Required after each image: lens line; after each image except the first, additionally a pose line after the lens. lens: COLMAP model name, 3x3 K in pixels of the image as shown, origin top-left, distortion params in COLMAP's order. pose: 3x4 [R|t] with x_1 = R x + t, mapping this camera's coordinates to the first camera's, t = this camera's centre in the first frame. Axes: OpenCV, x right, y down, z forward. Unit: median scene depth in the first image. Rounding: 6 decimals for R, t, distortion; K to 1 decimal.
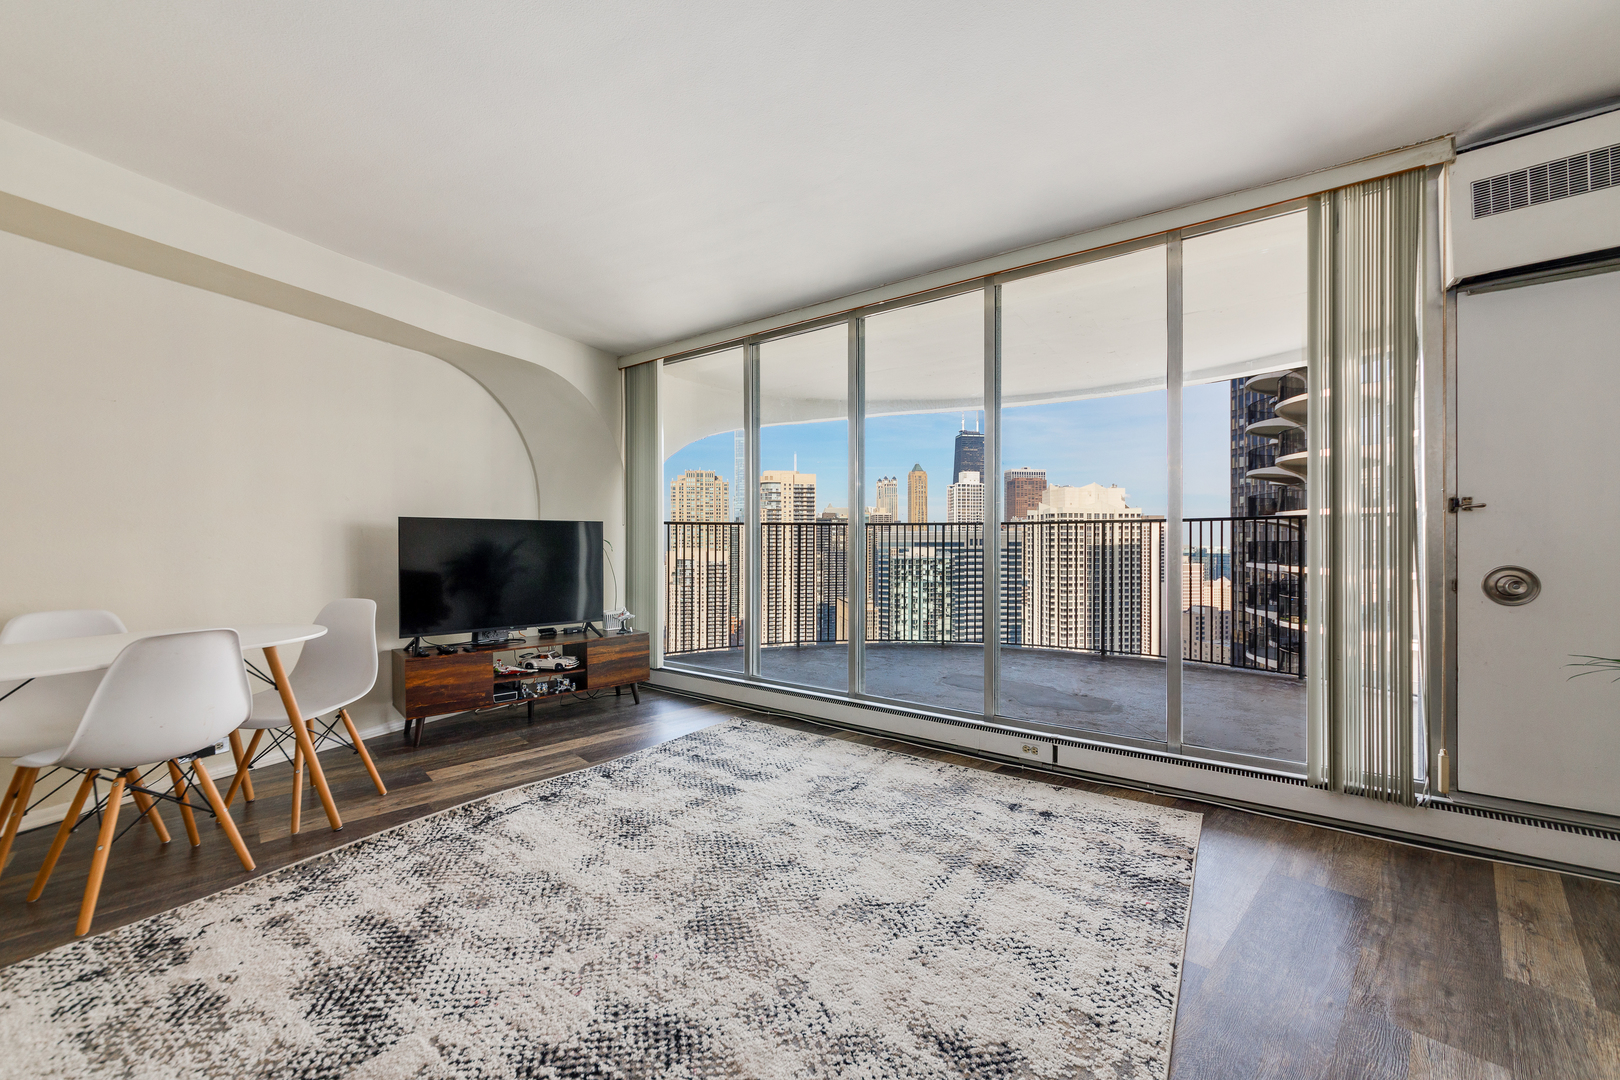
lens RADIAL K [[638.6, 0, 806.2], [0, 638.6, 550.2], [0, 0, 1]] dist [-0.006713, -0.000041]
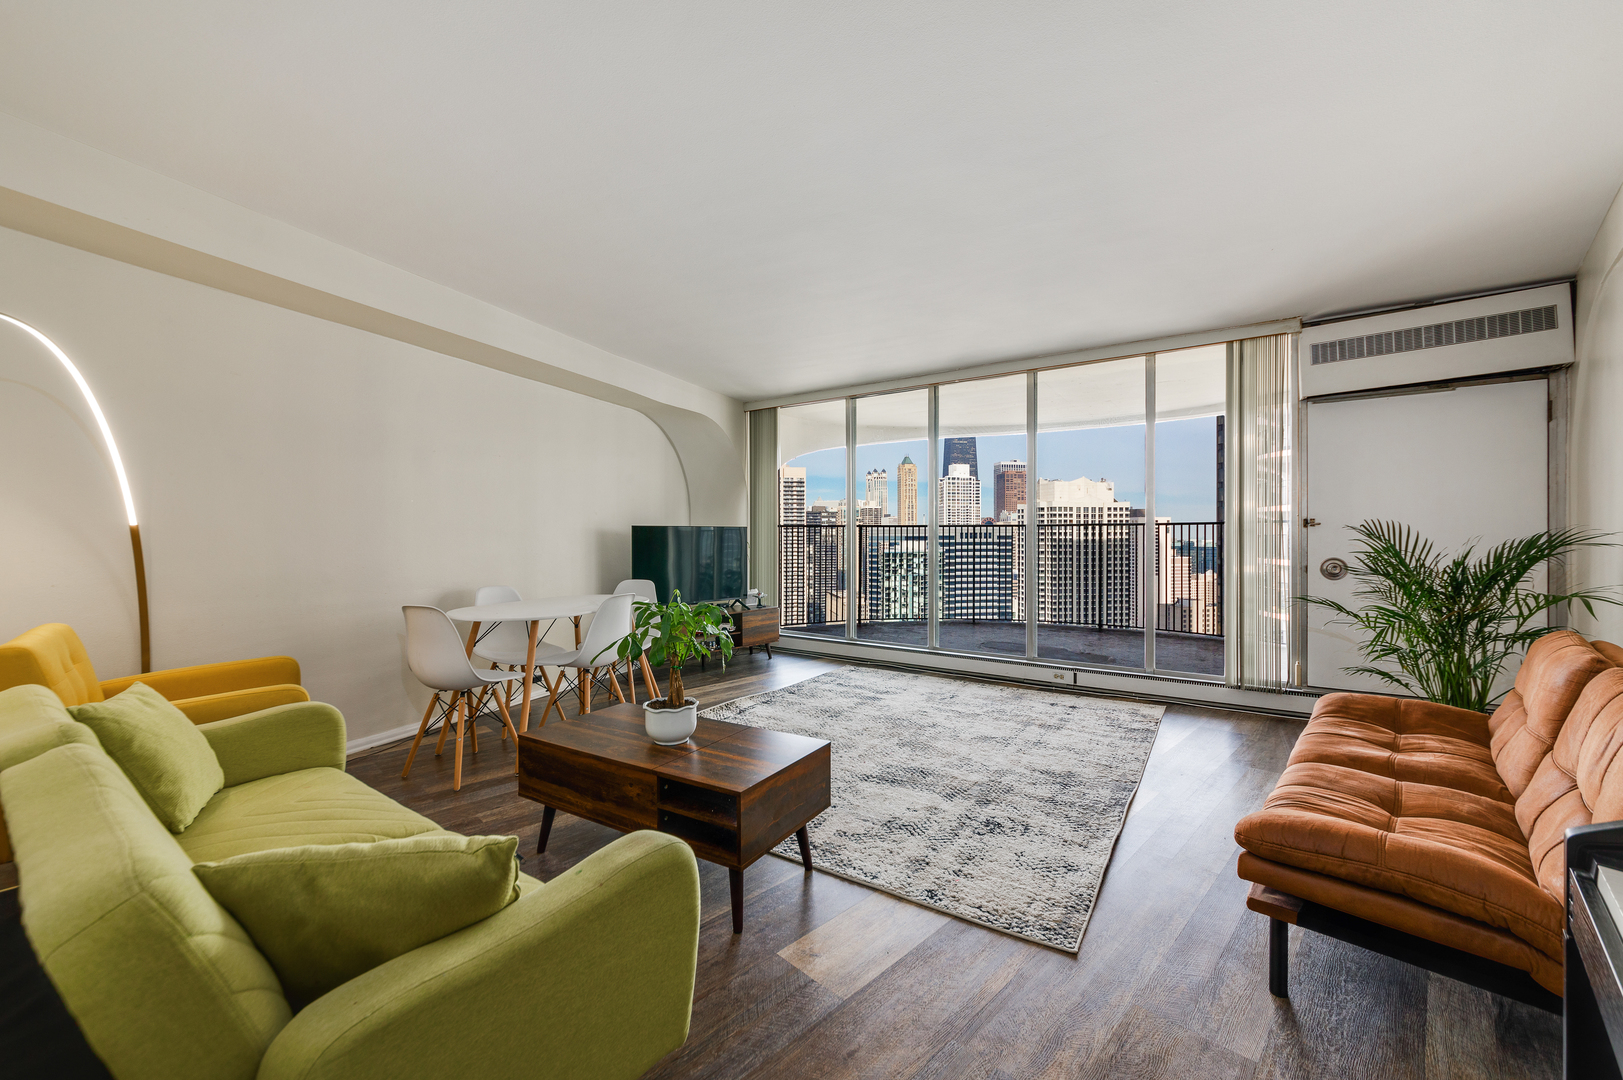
lens RADIAL K [[653.5, 0, 811.5], [0, 653.5, 540.0], [0, 0, 1]] dist [0.000060, -0.000062]
pose [[0.999528, -0.000193, 0.030727, -0.305590], [0.000361, 0.999985, -0.005469, -0.011596], [-0.030725, 0.005477, 0.999513, -0.586296]]
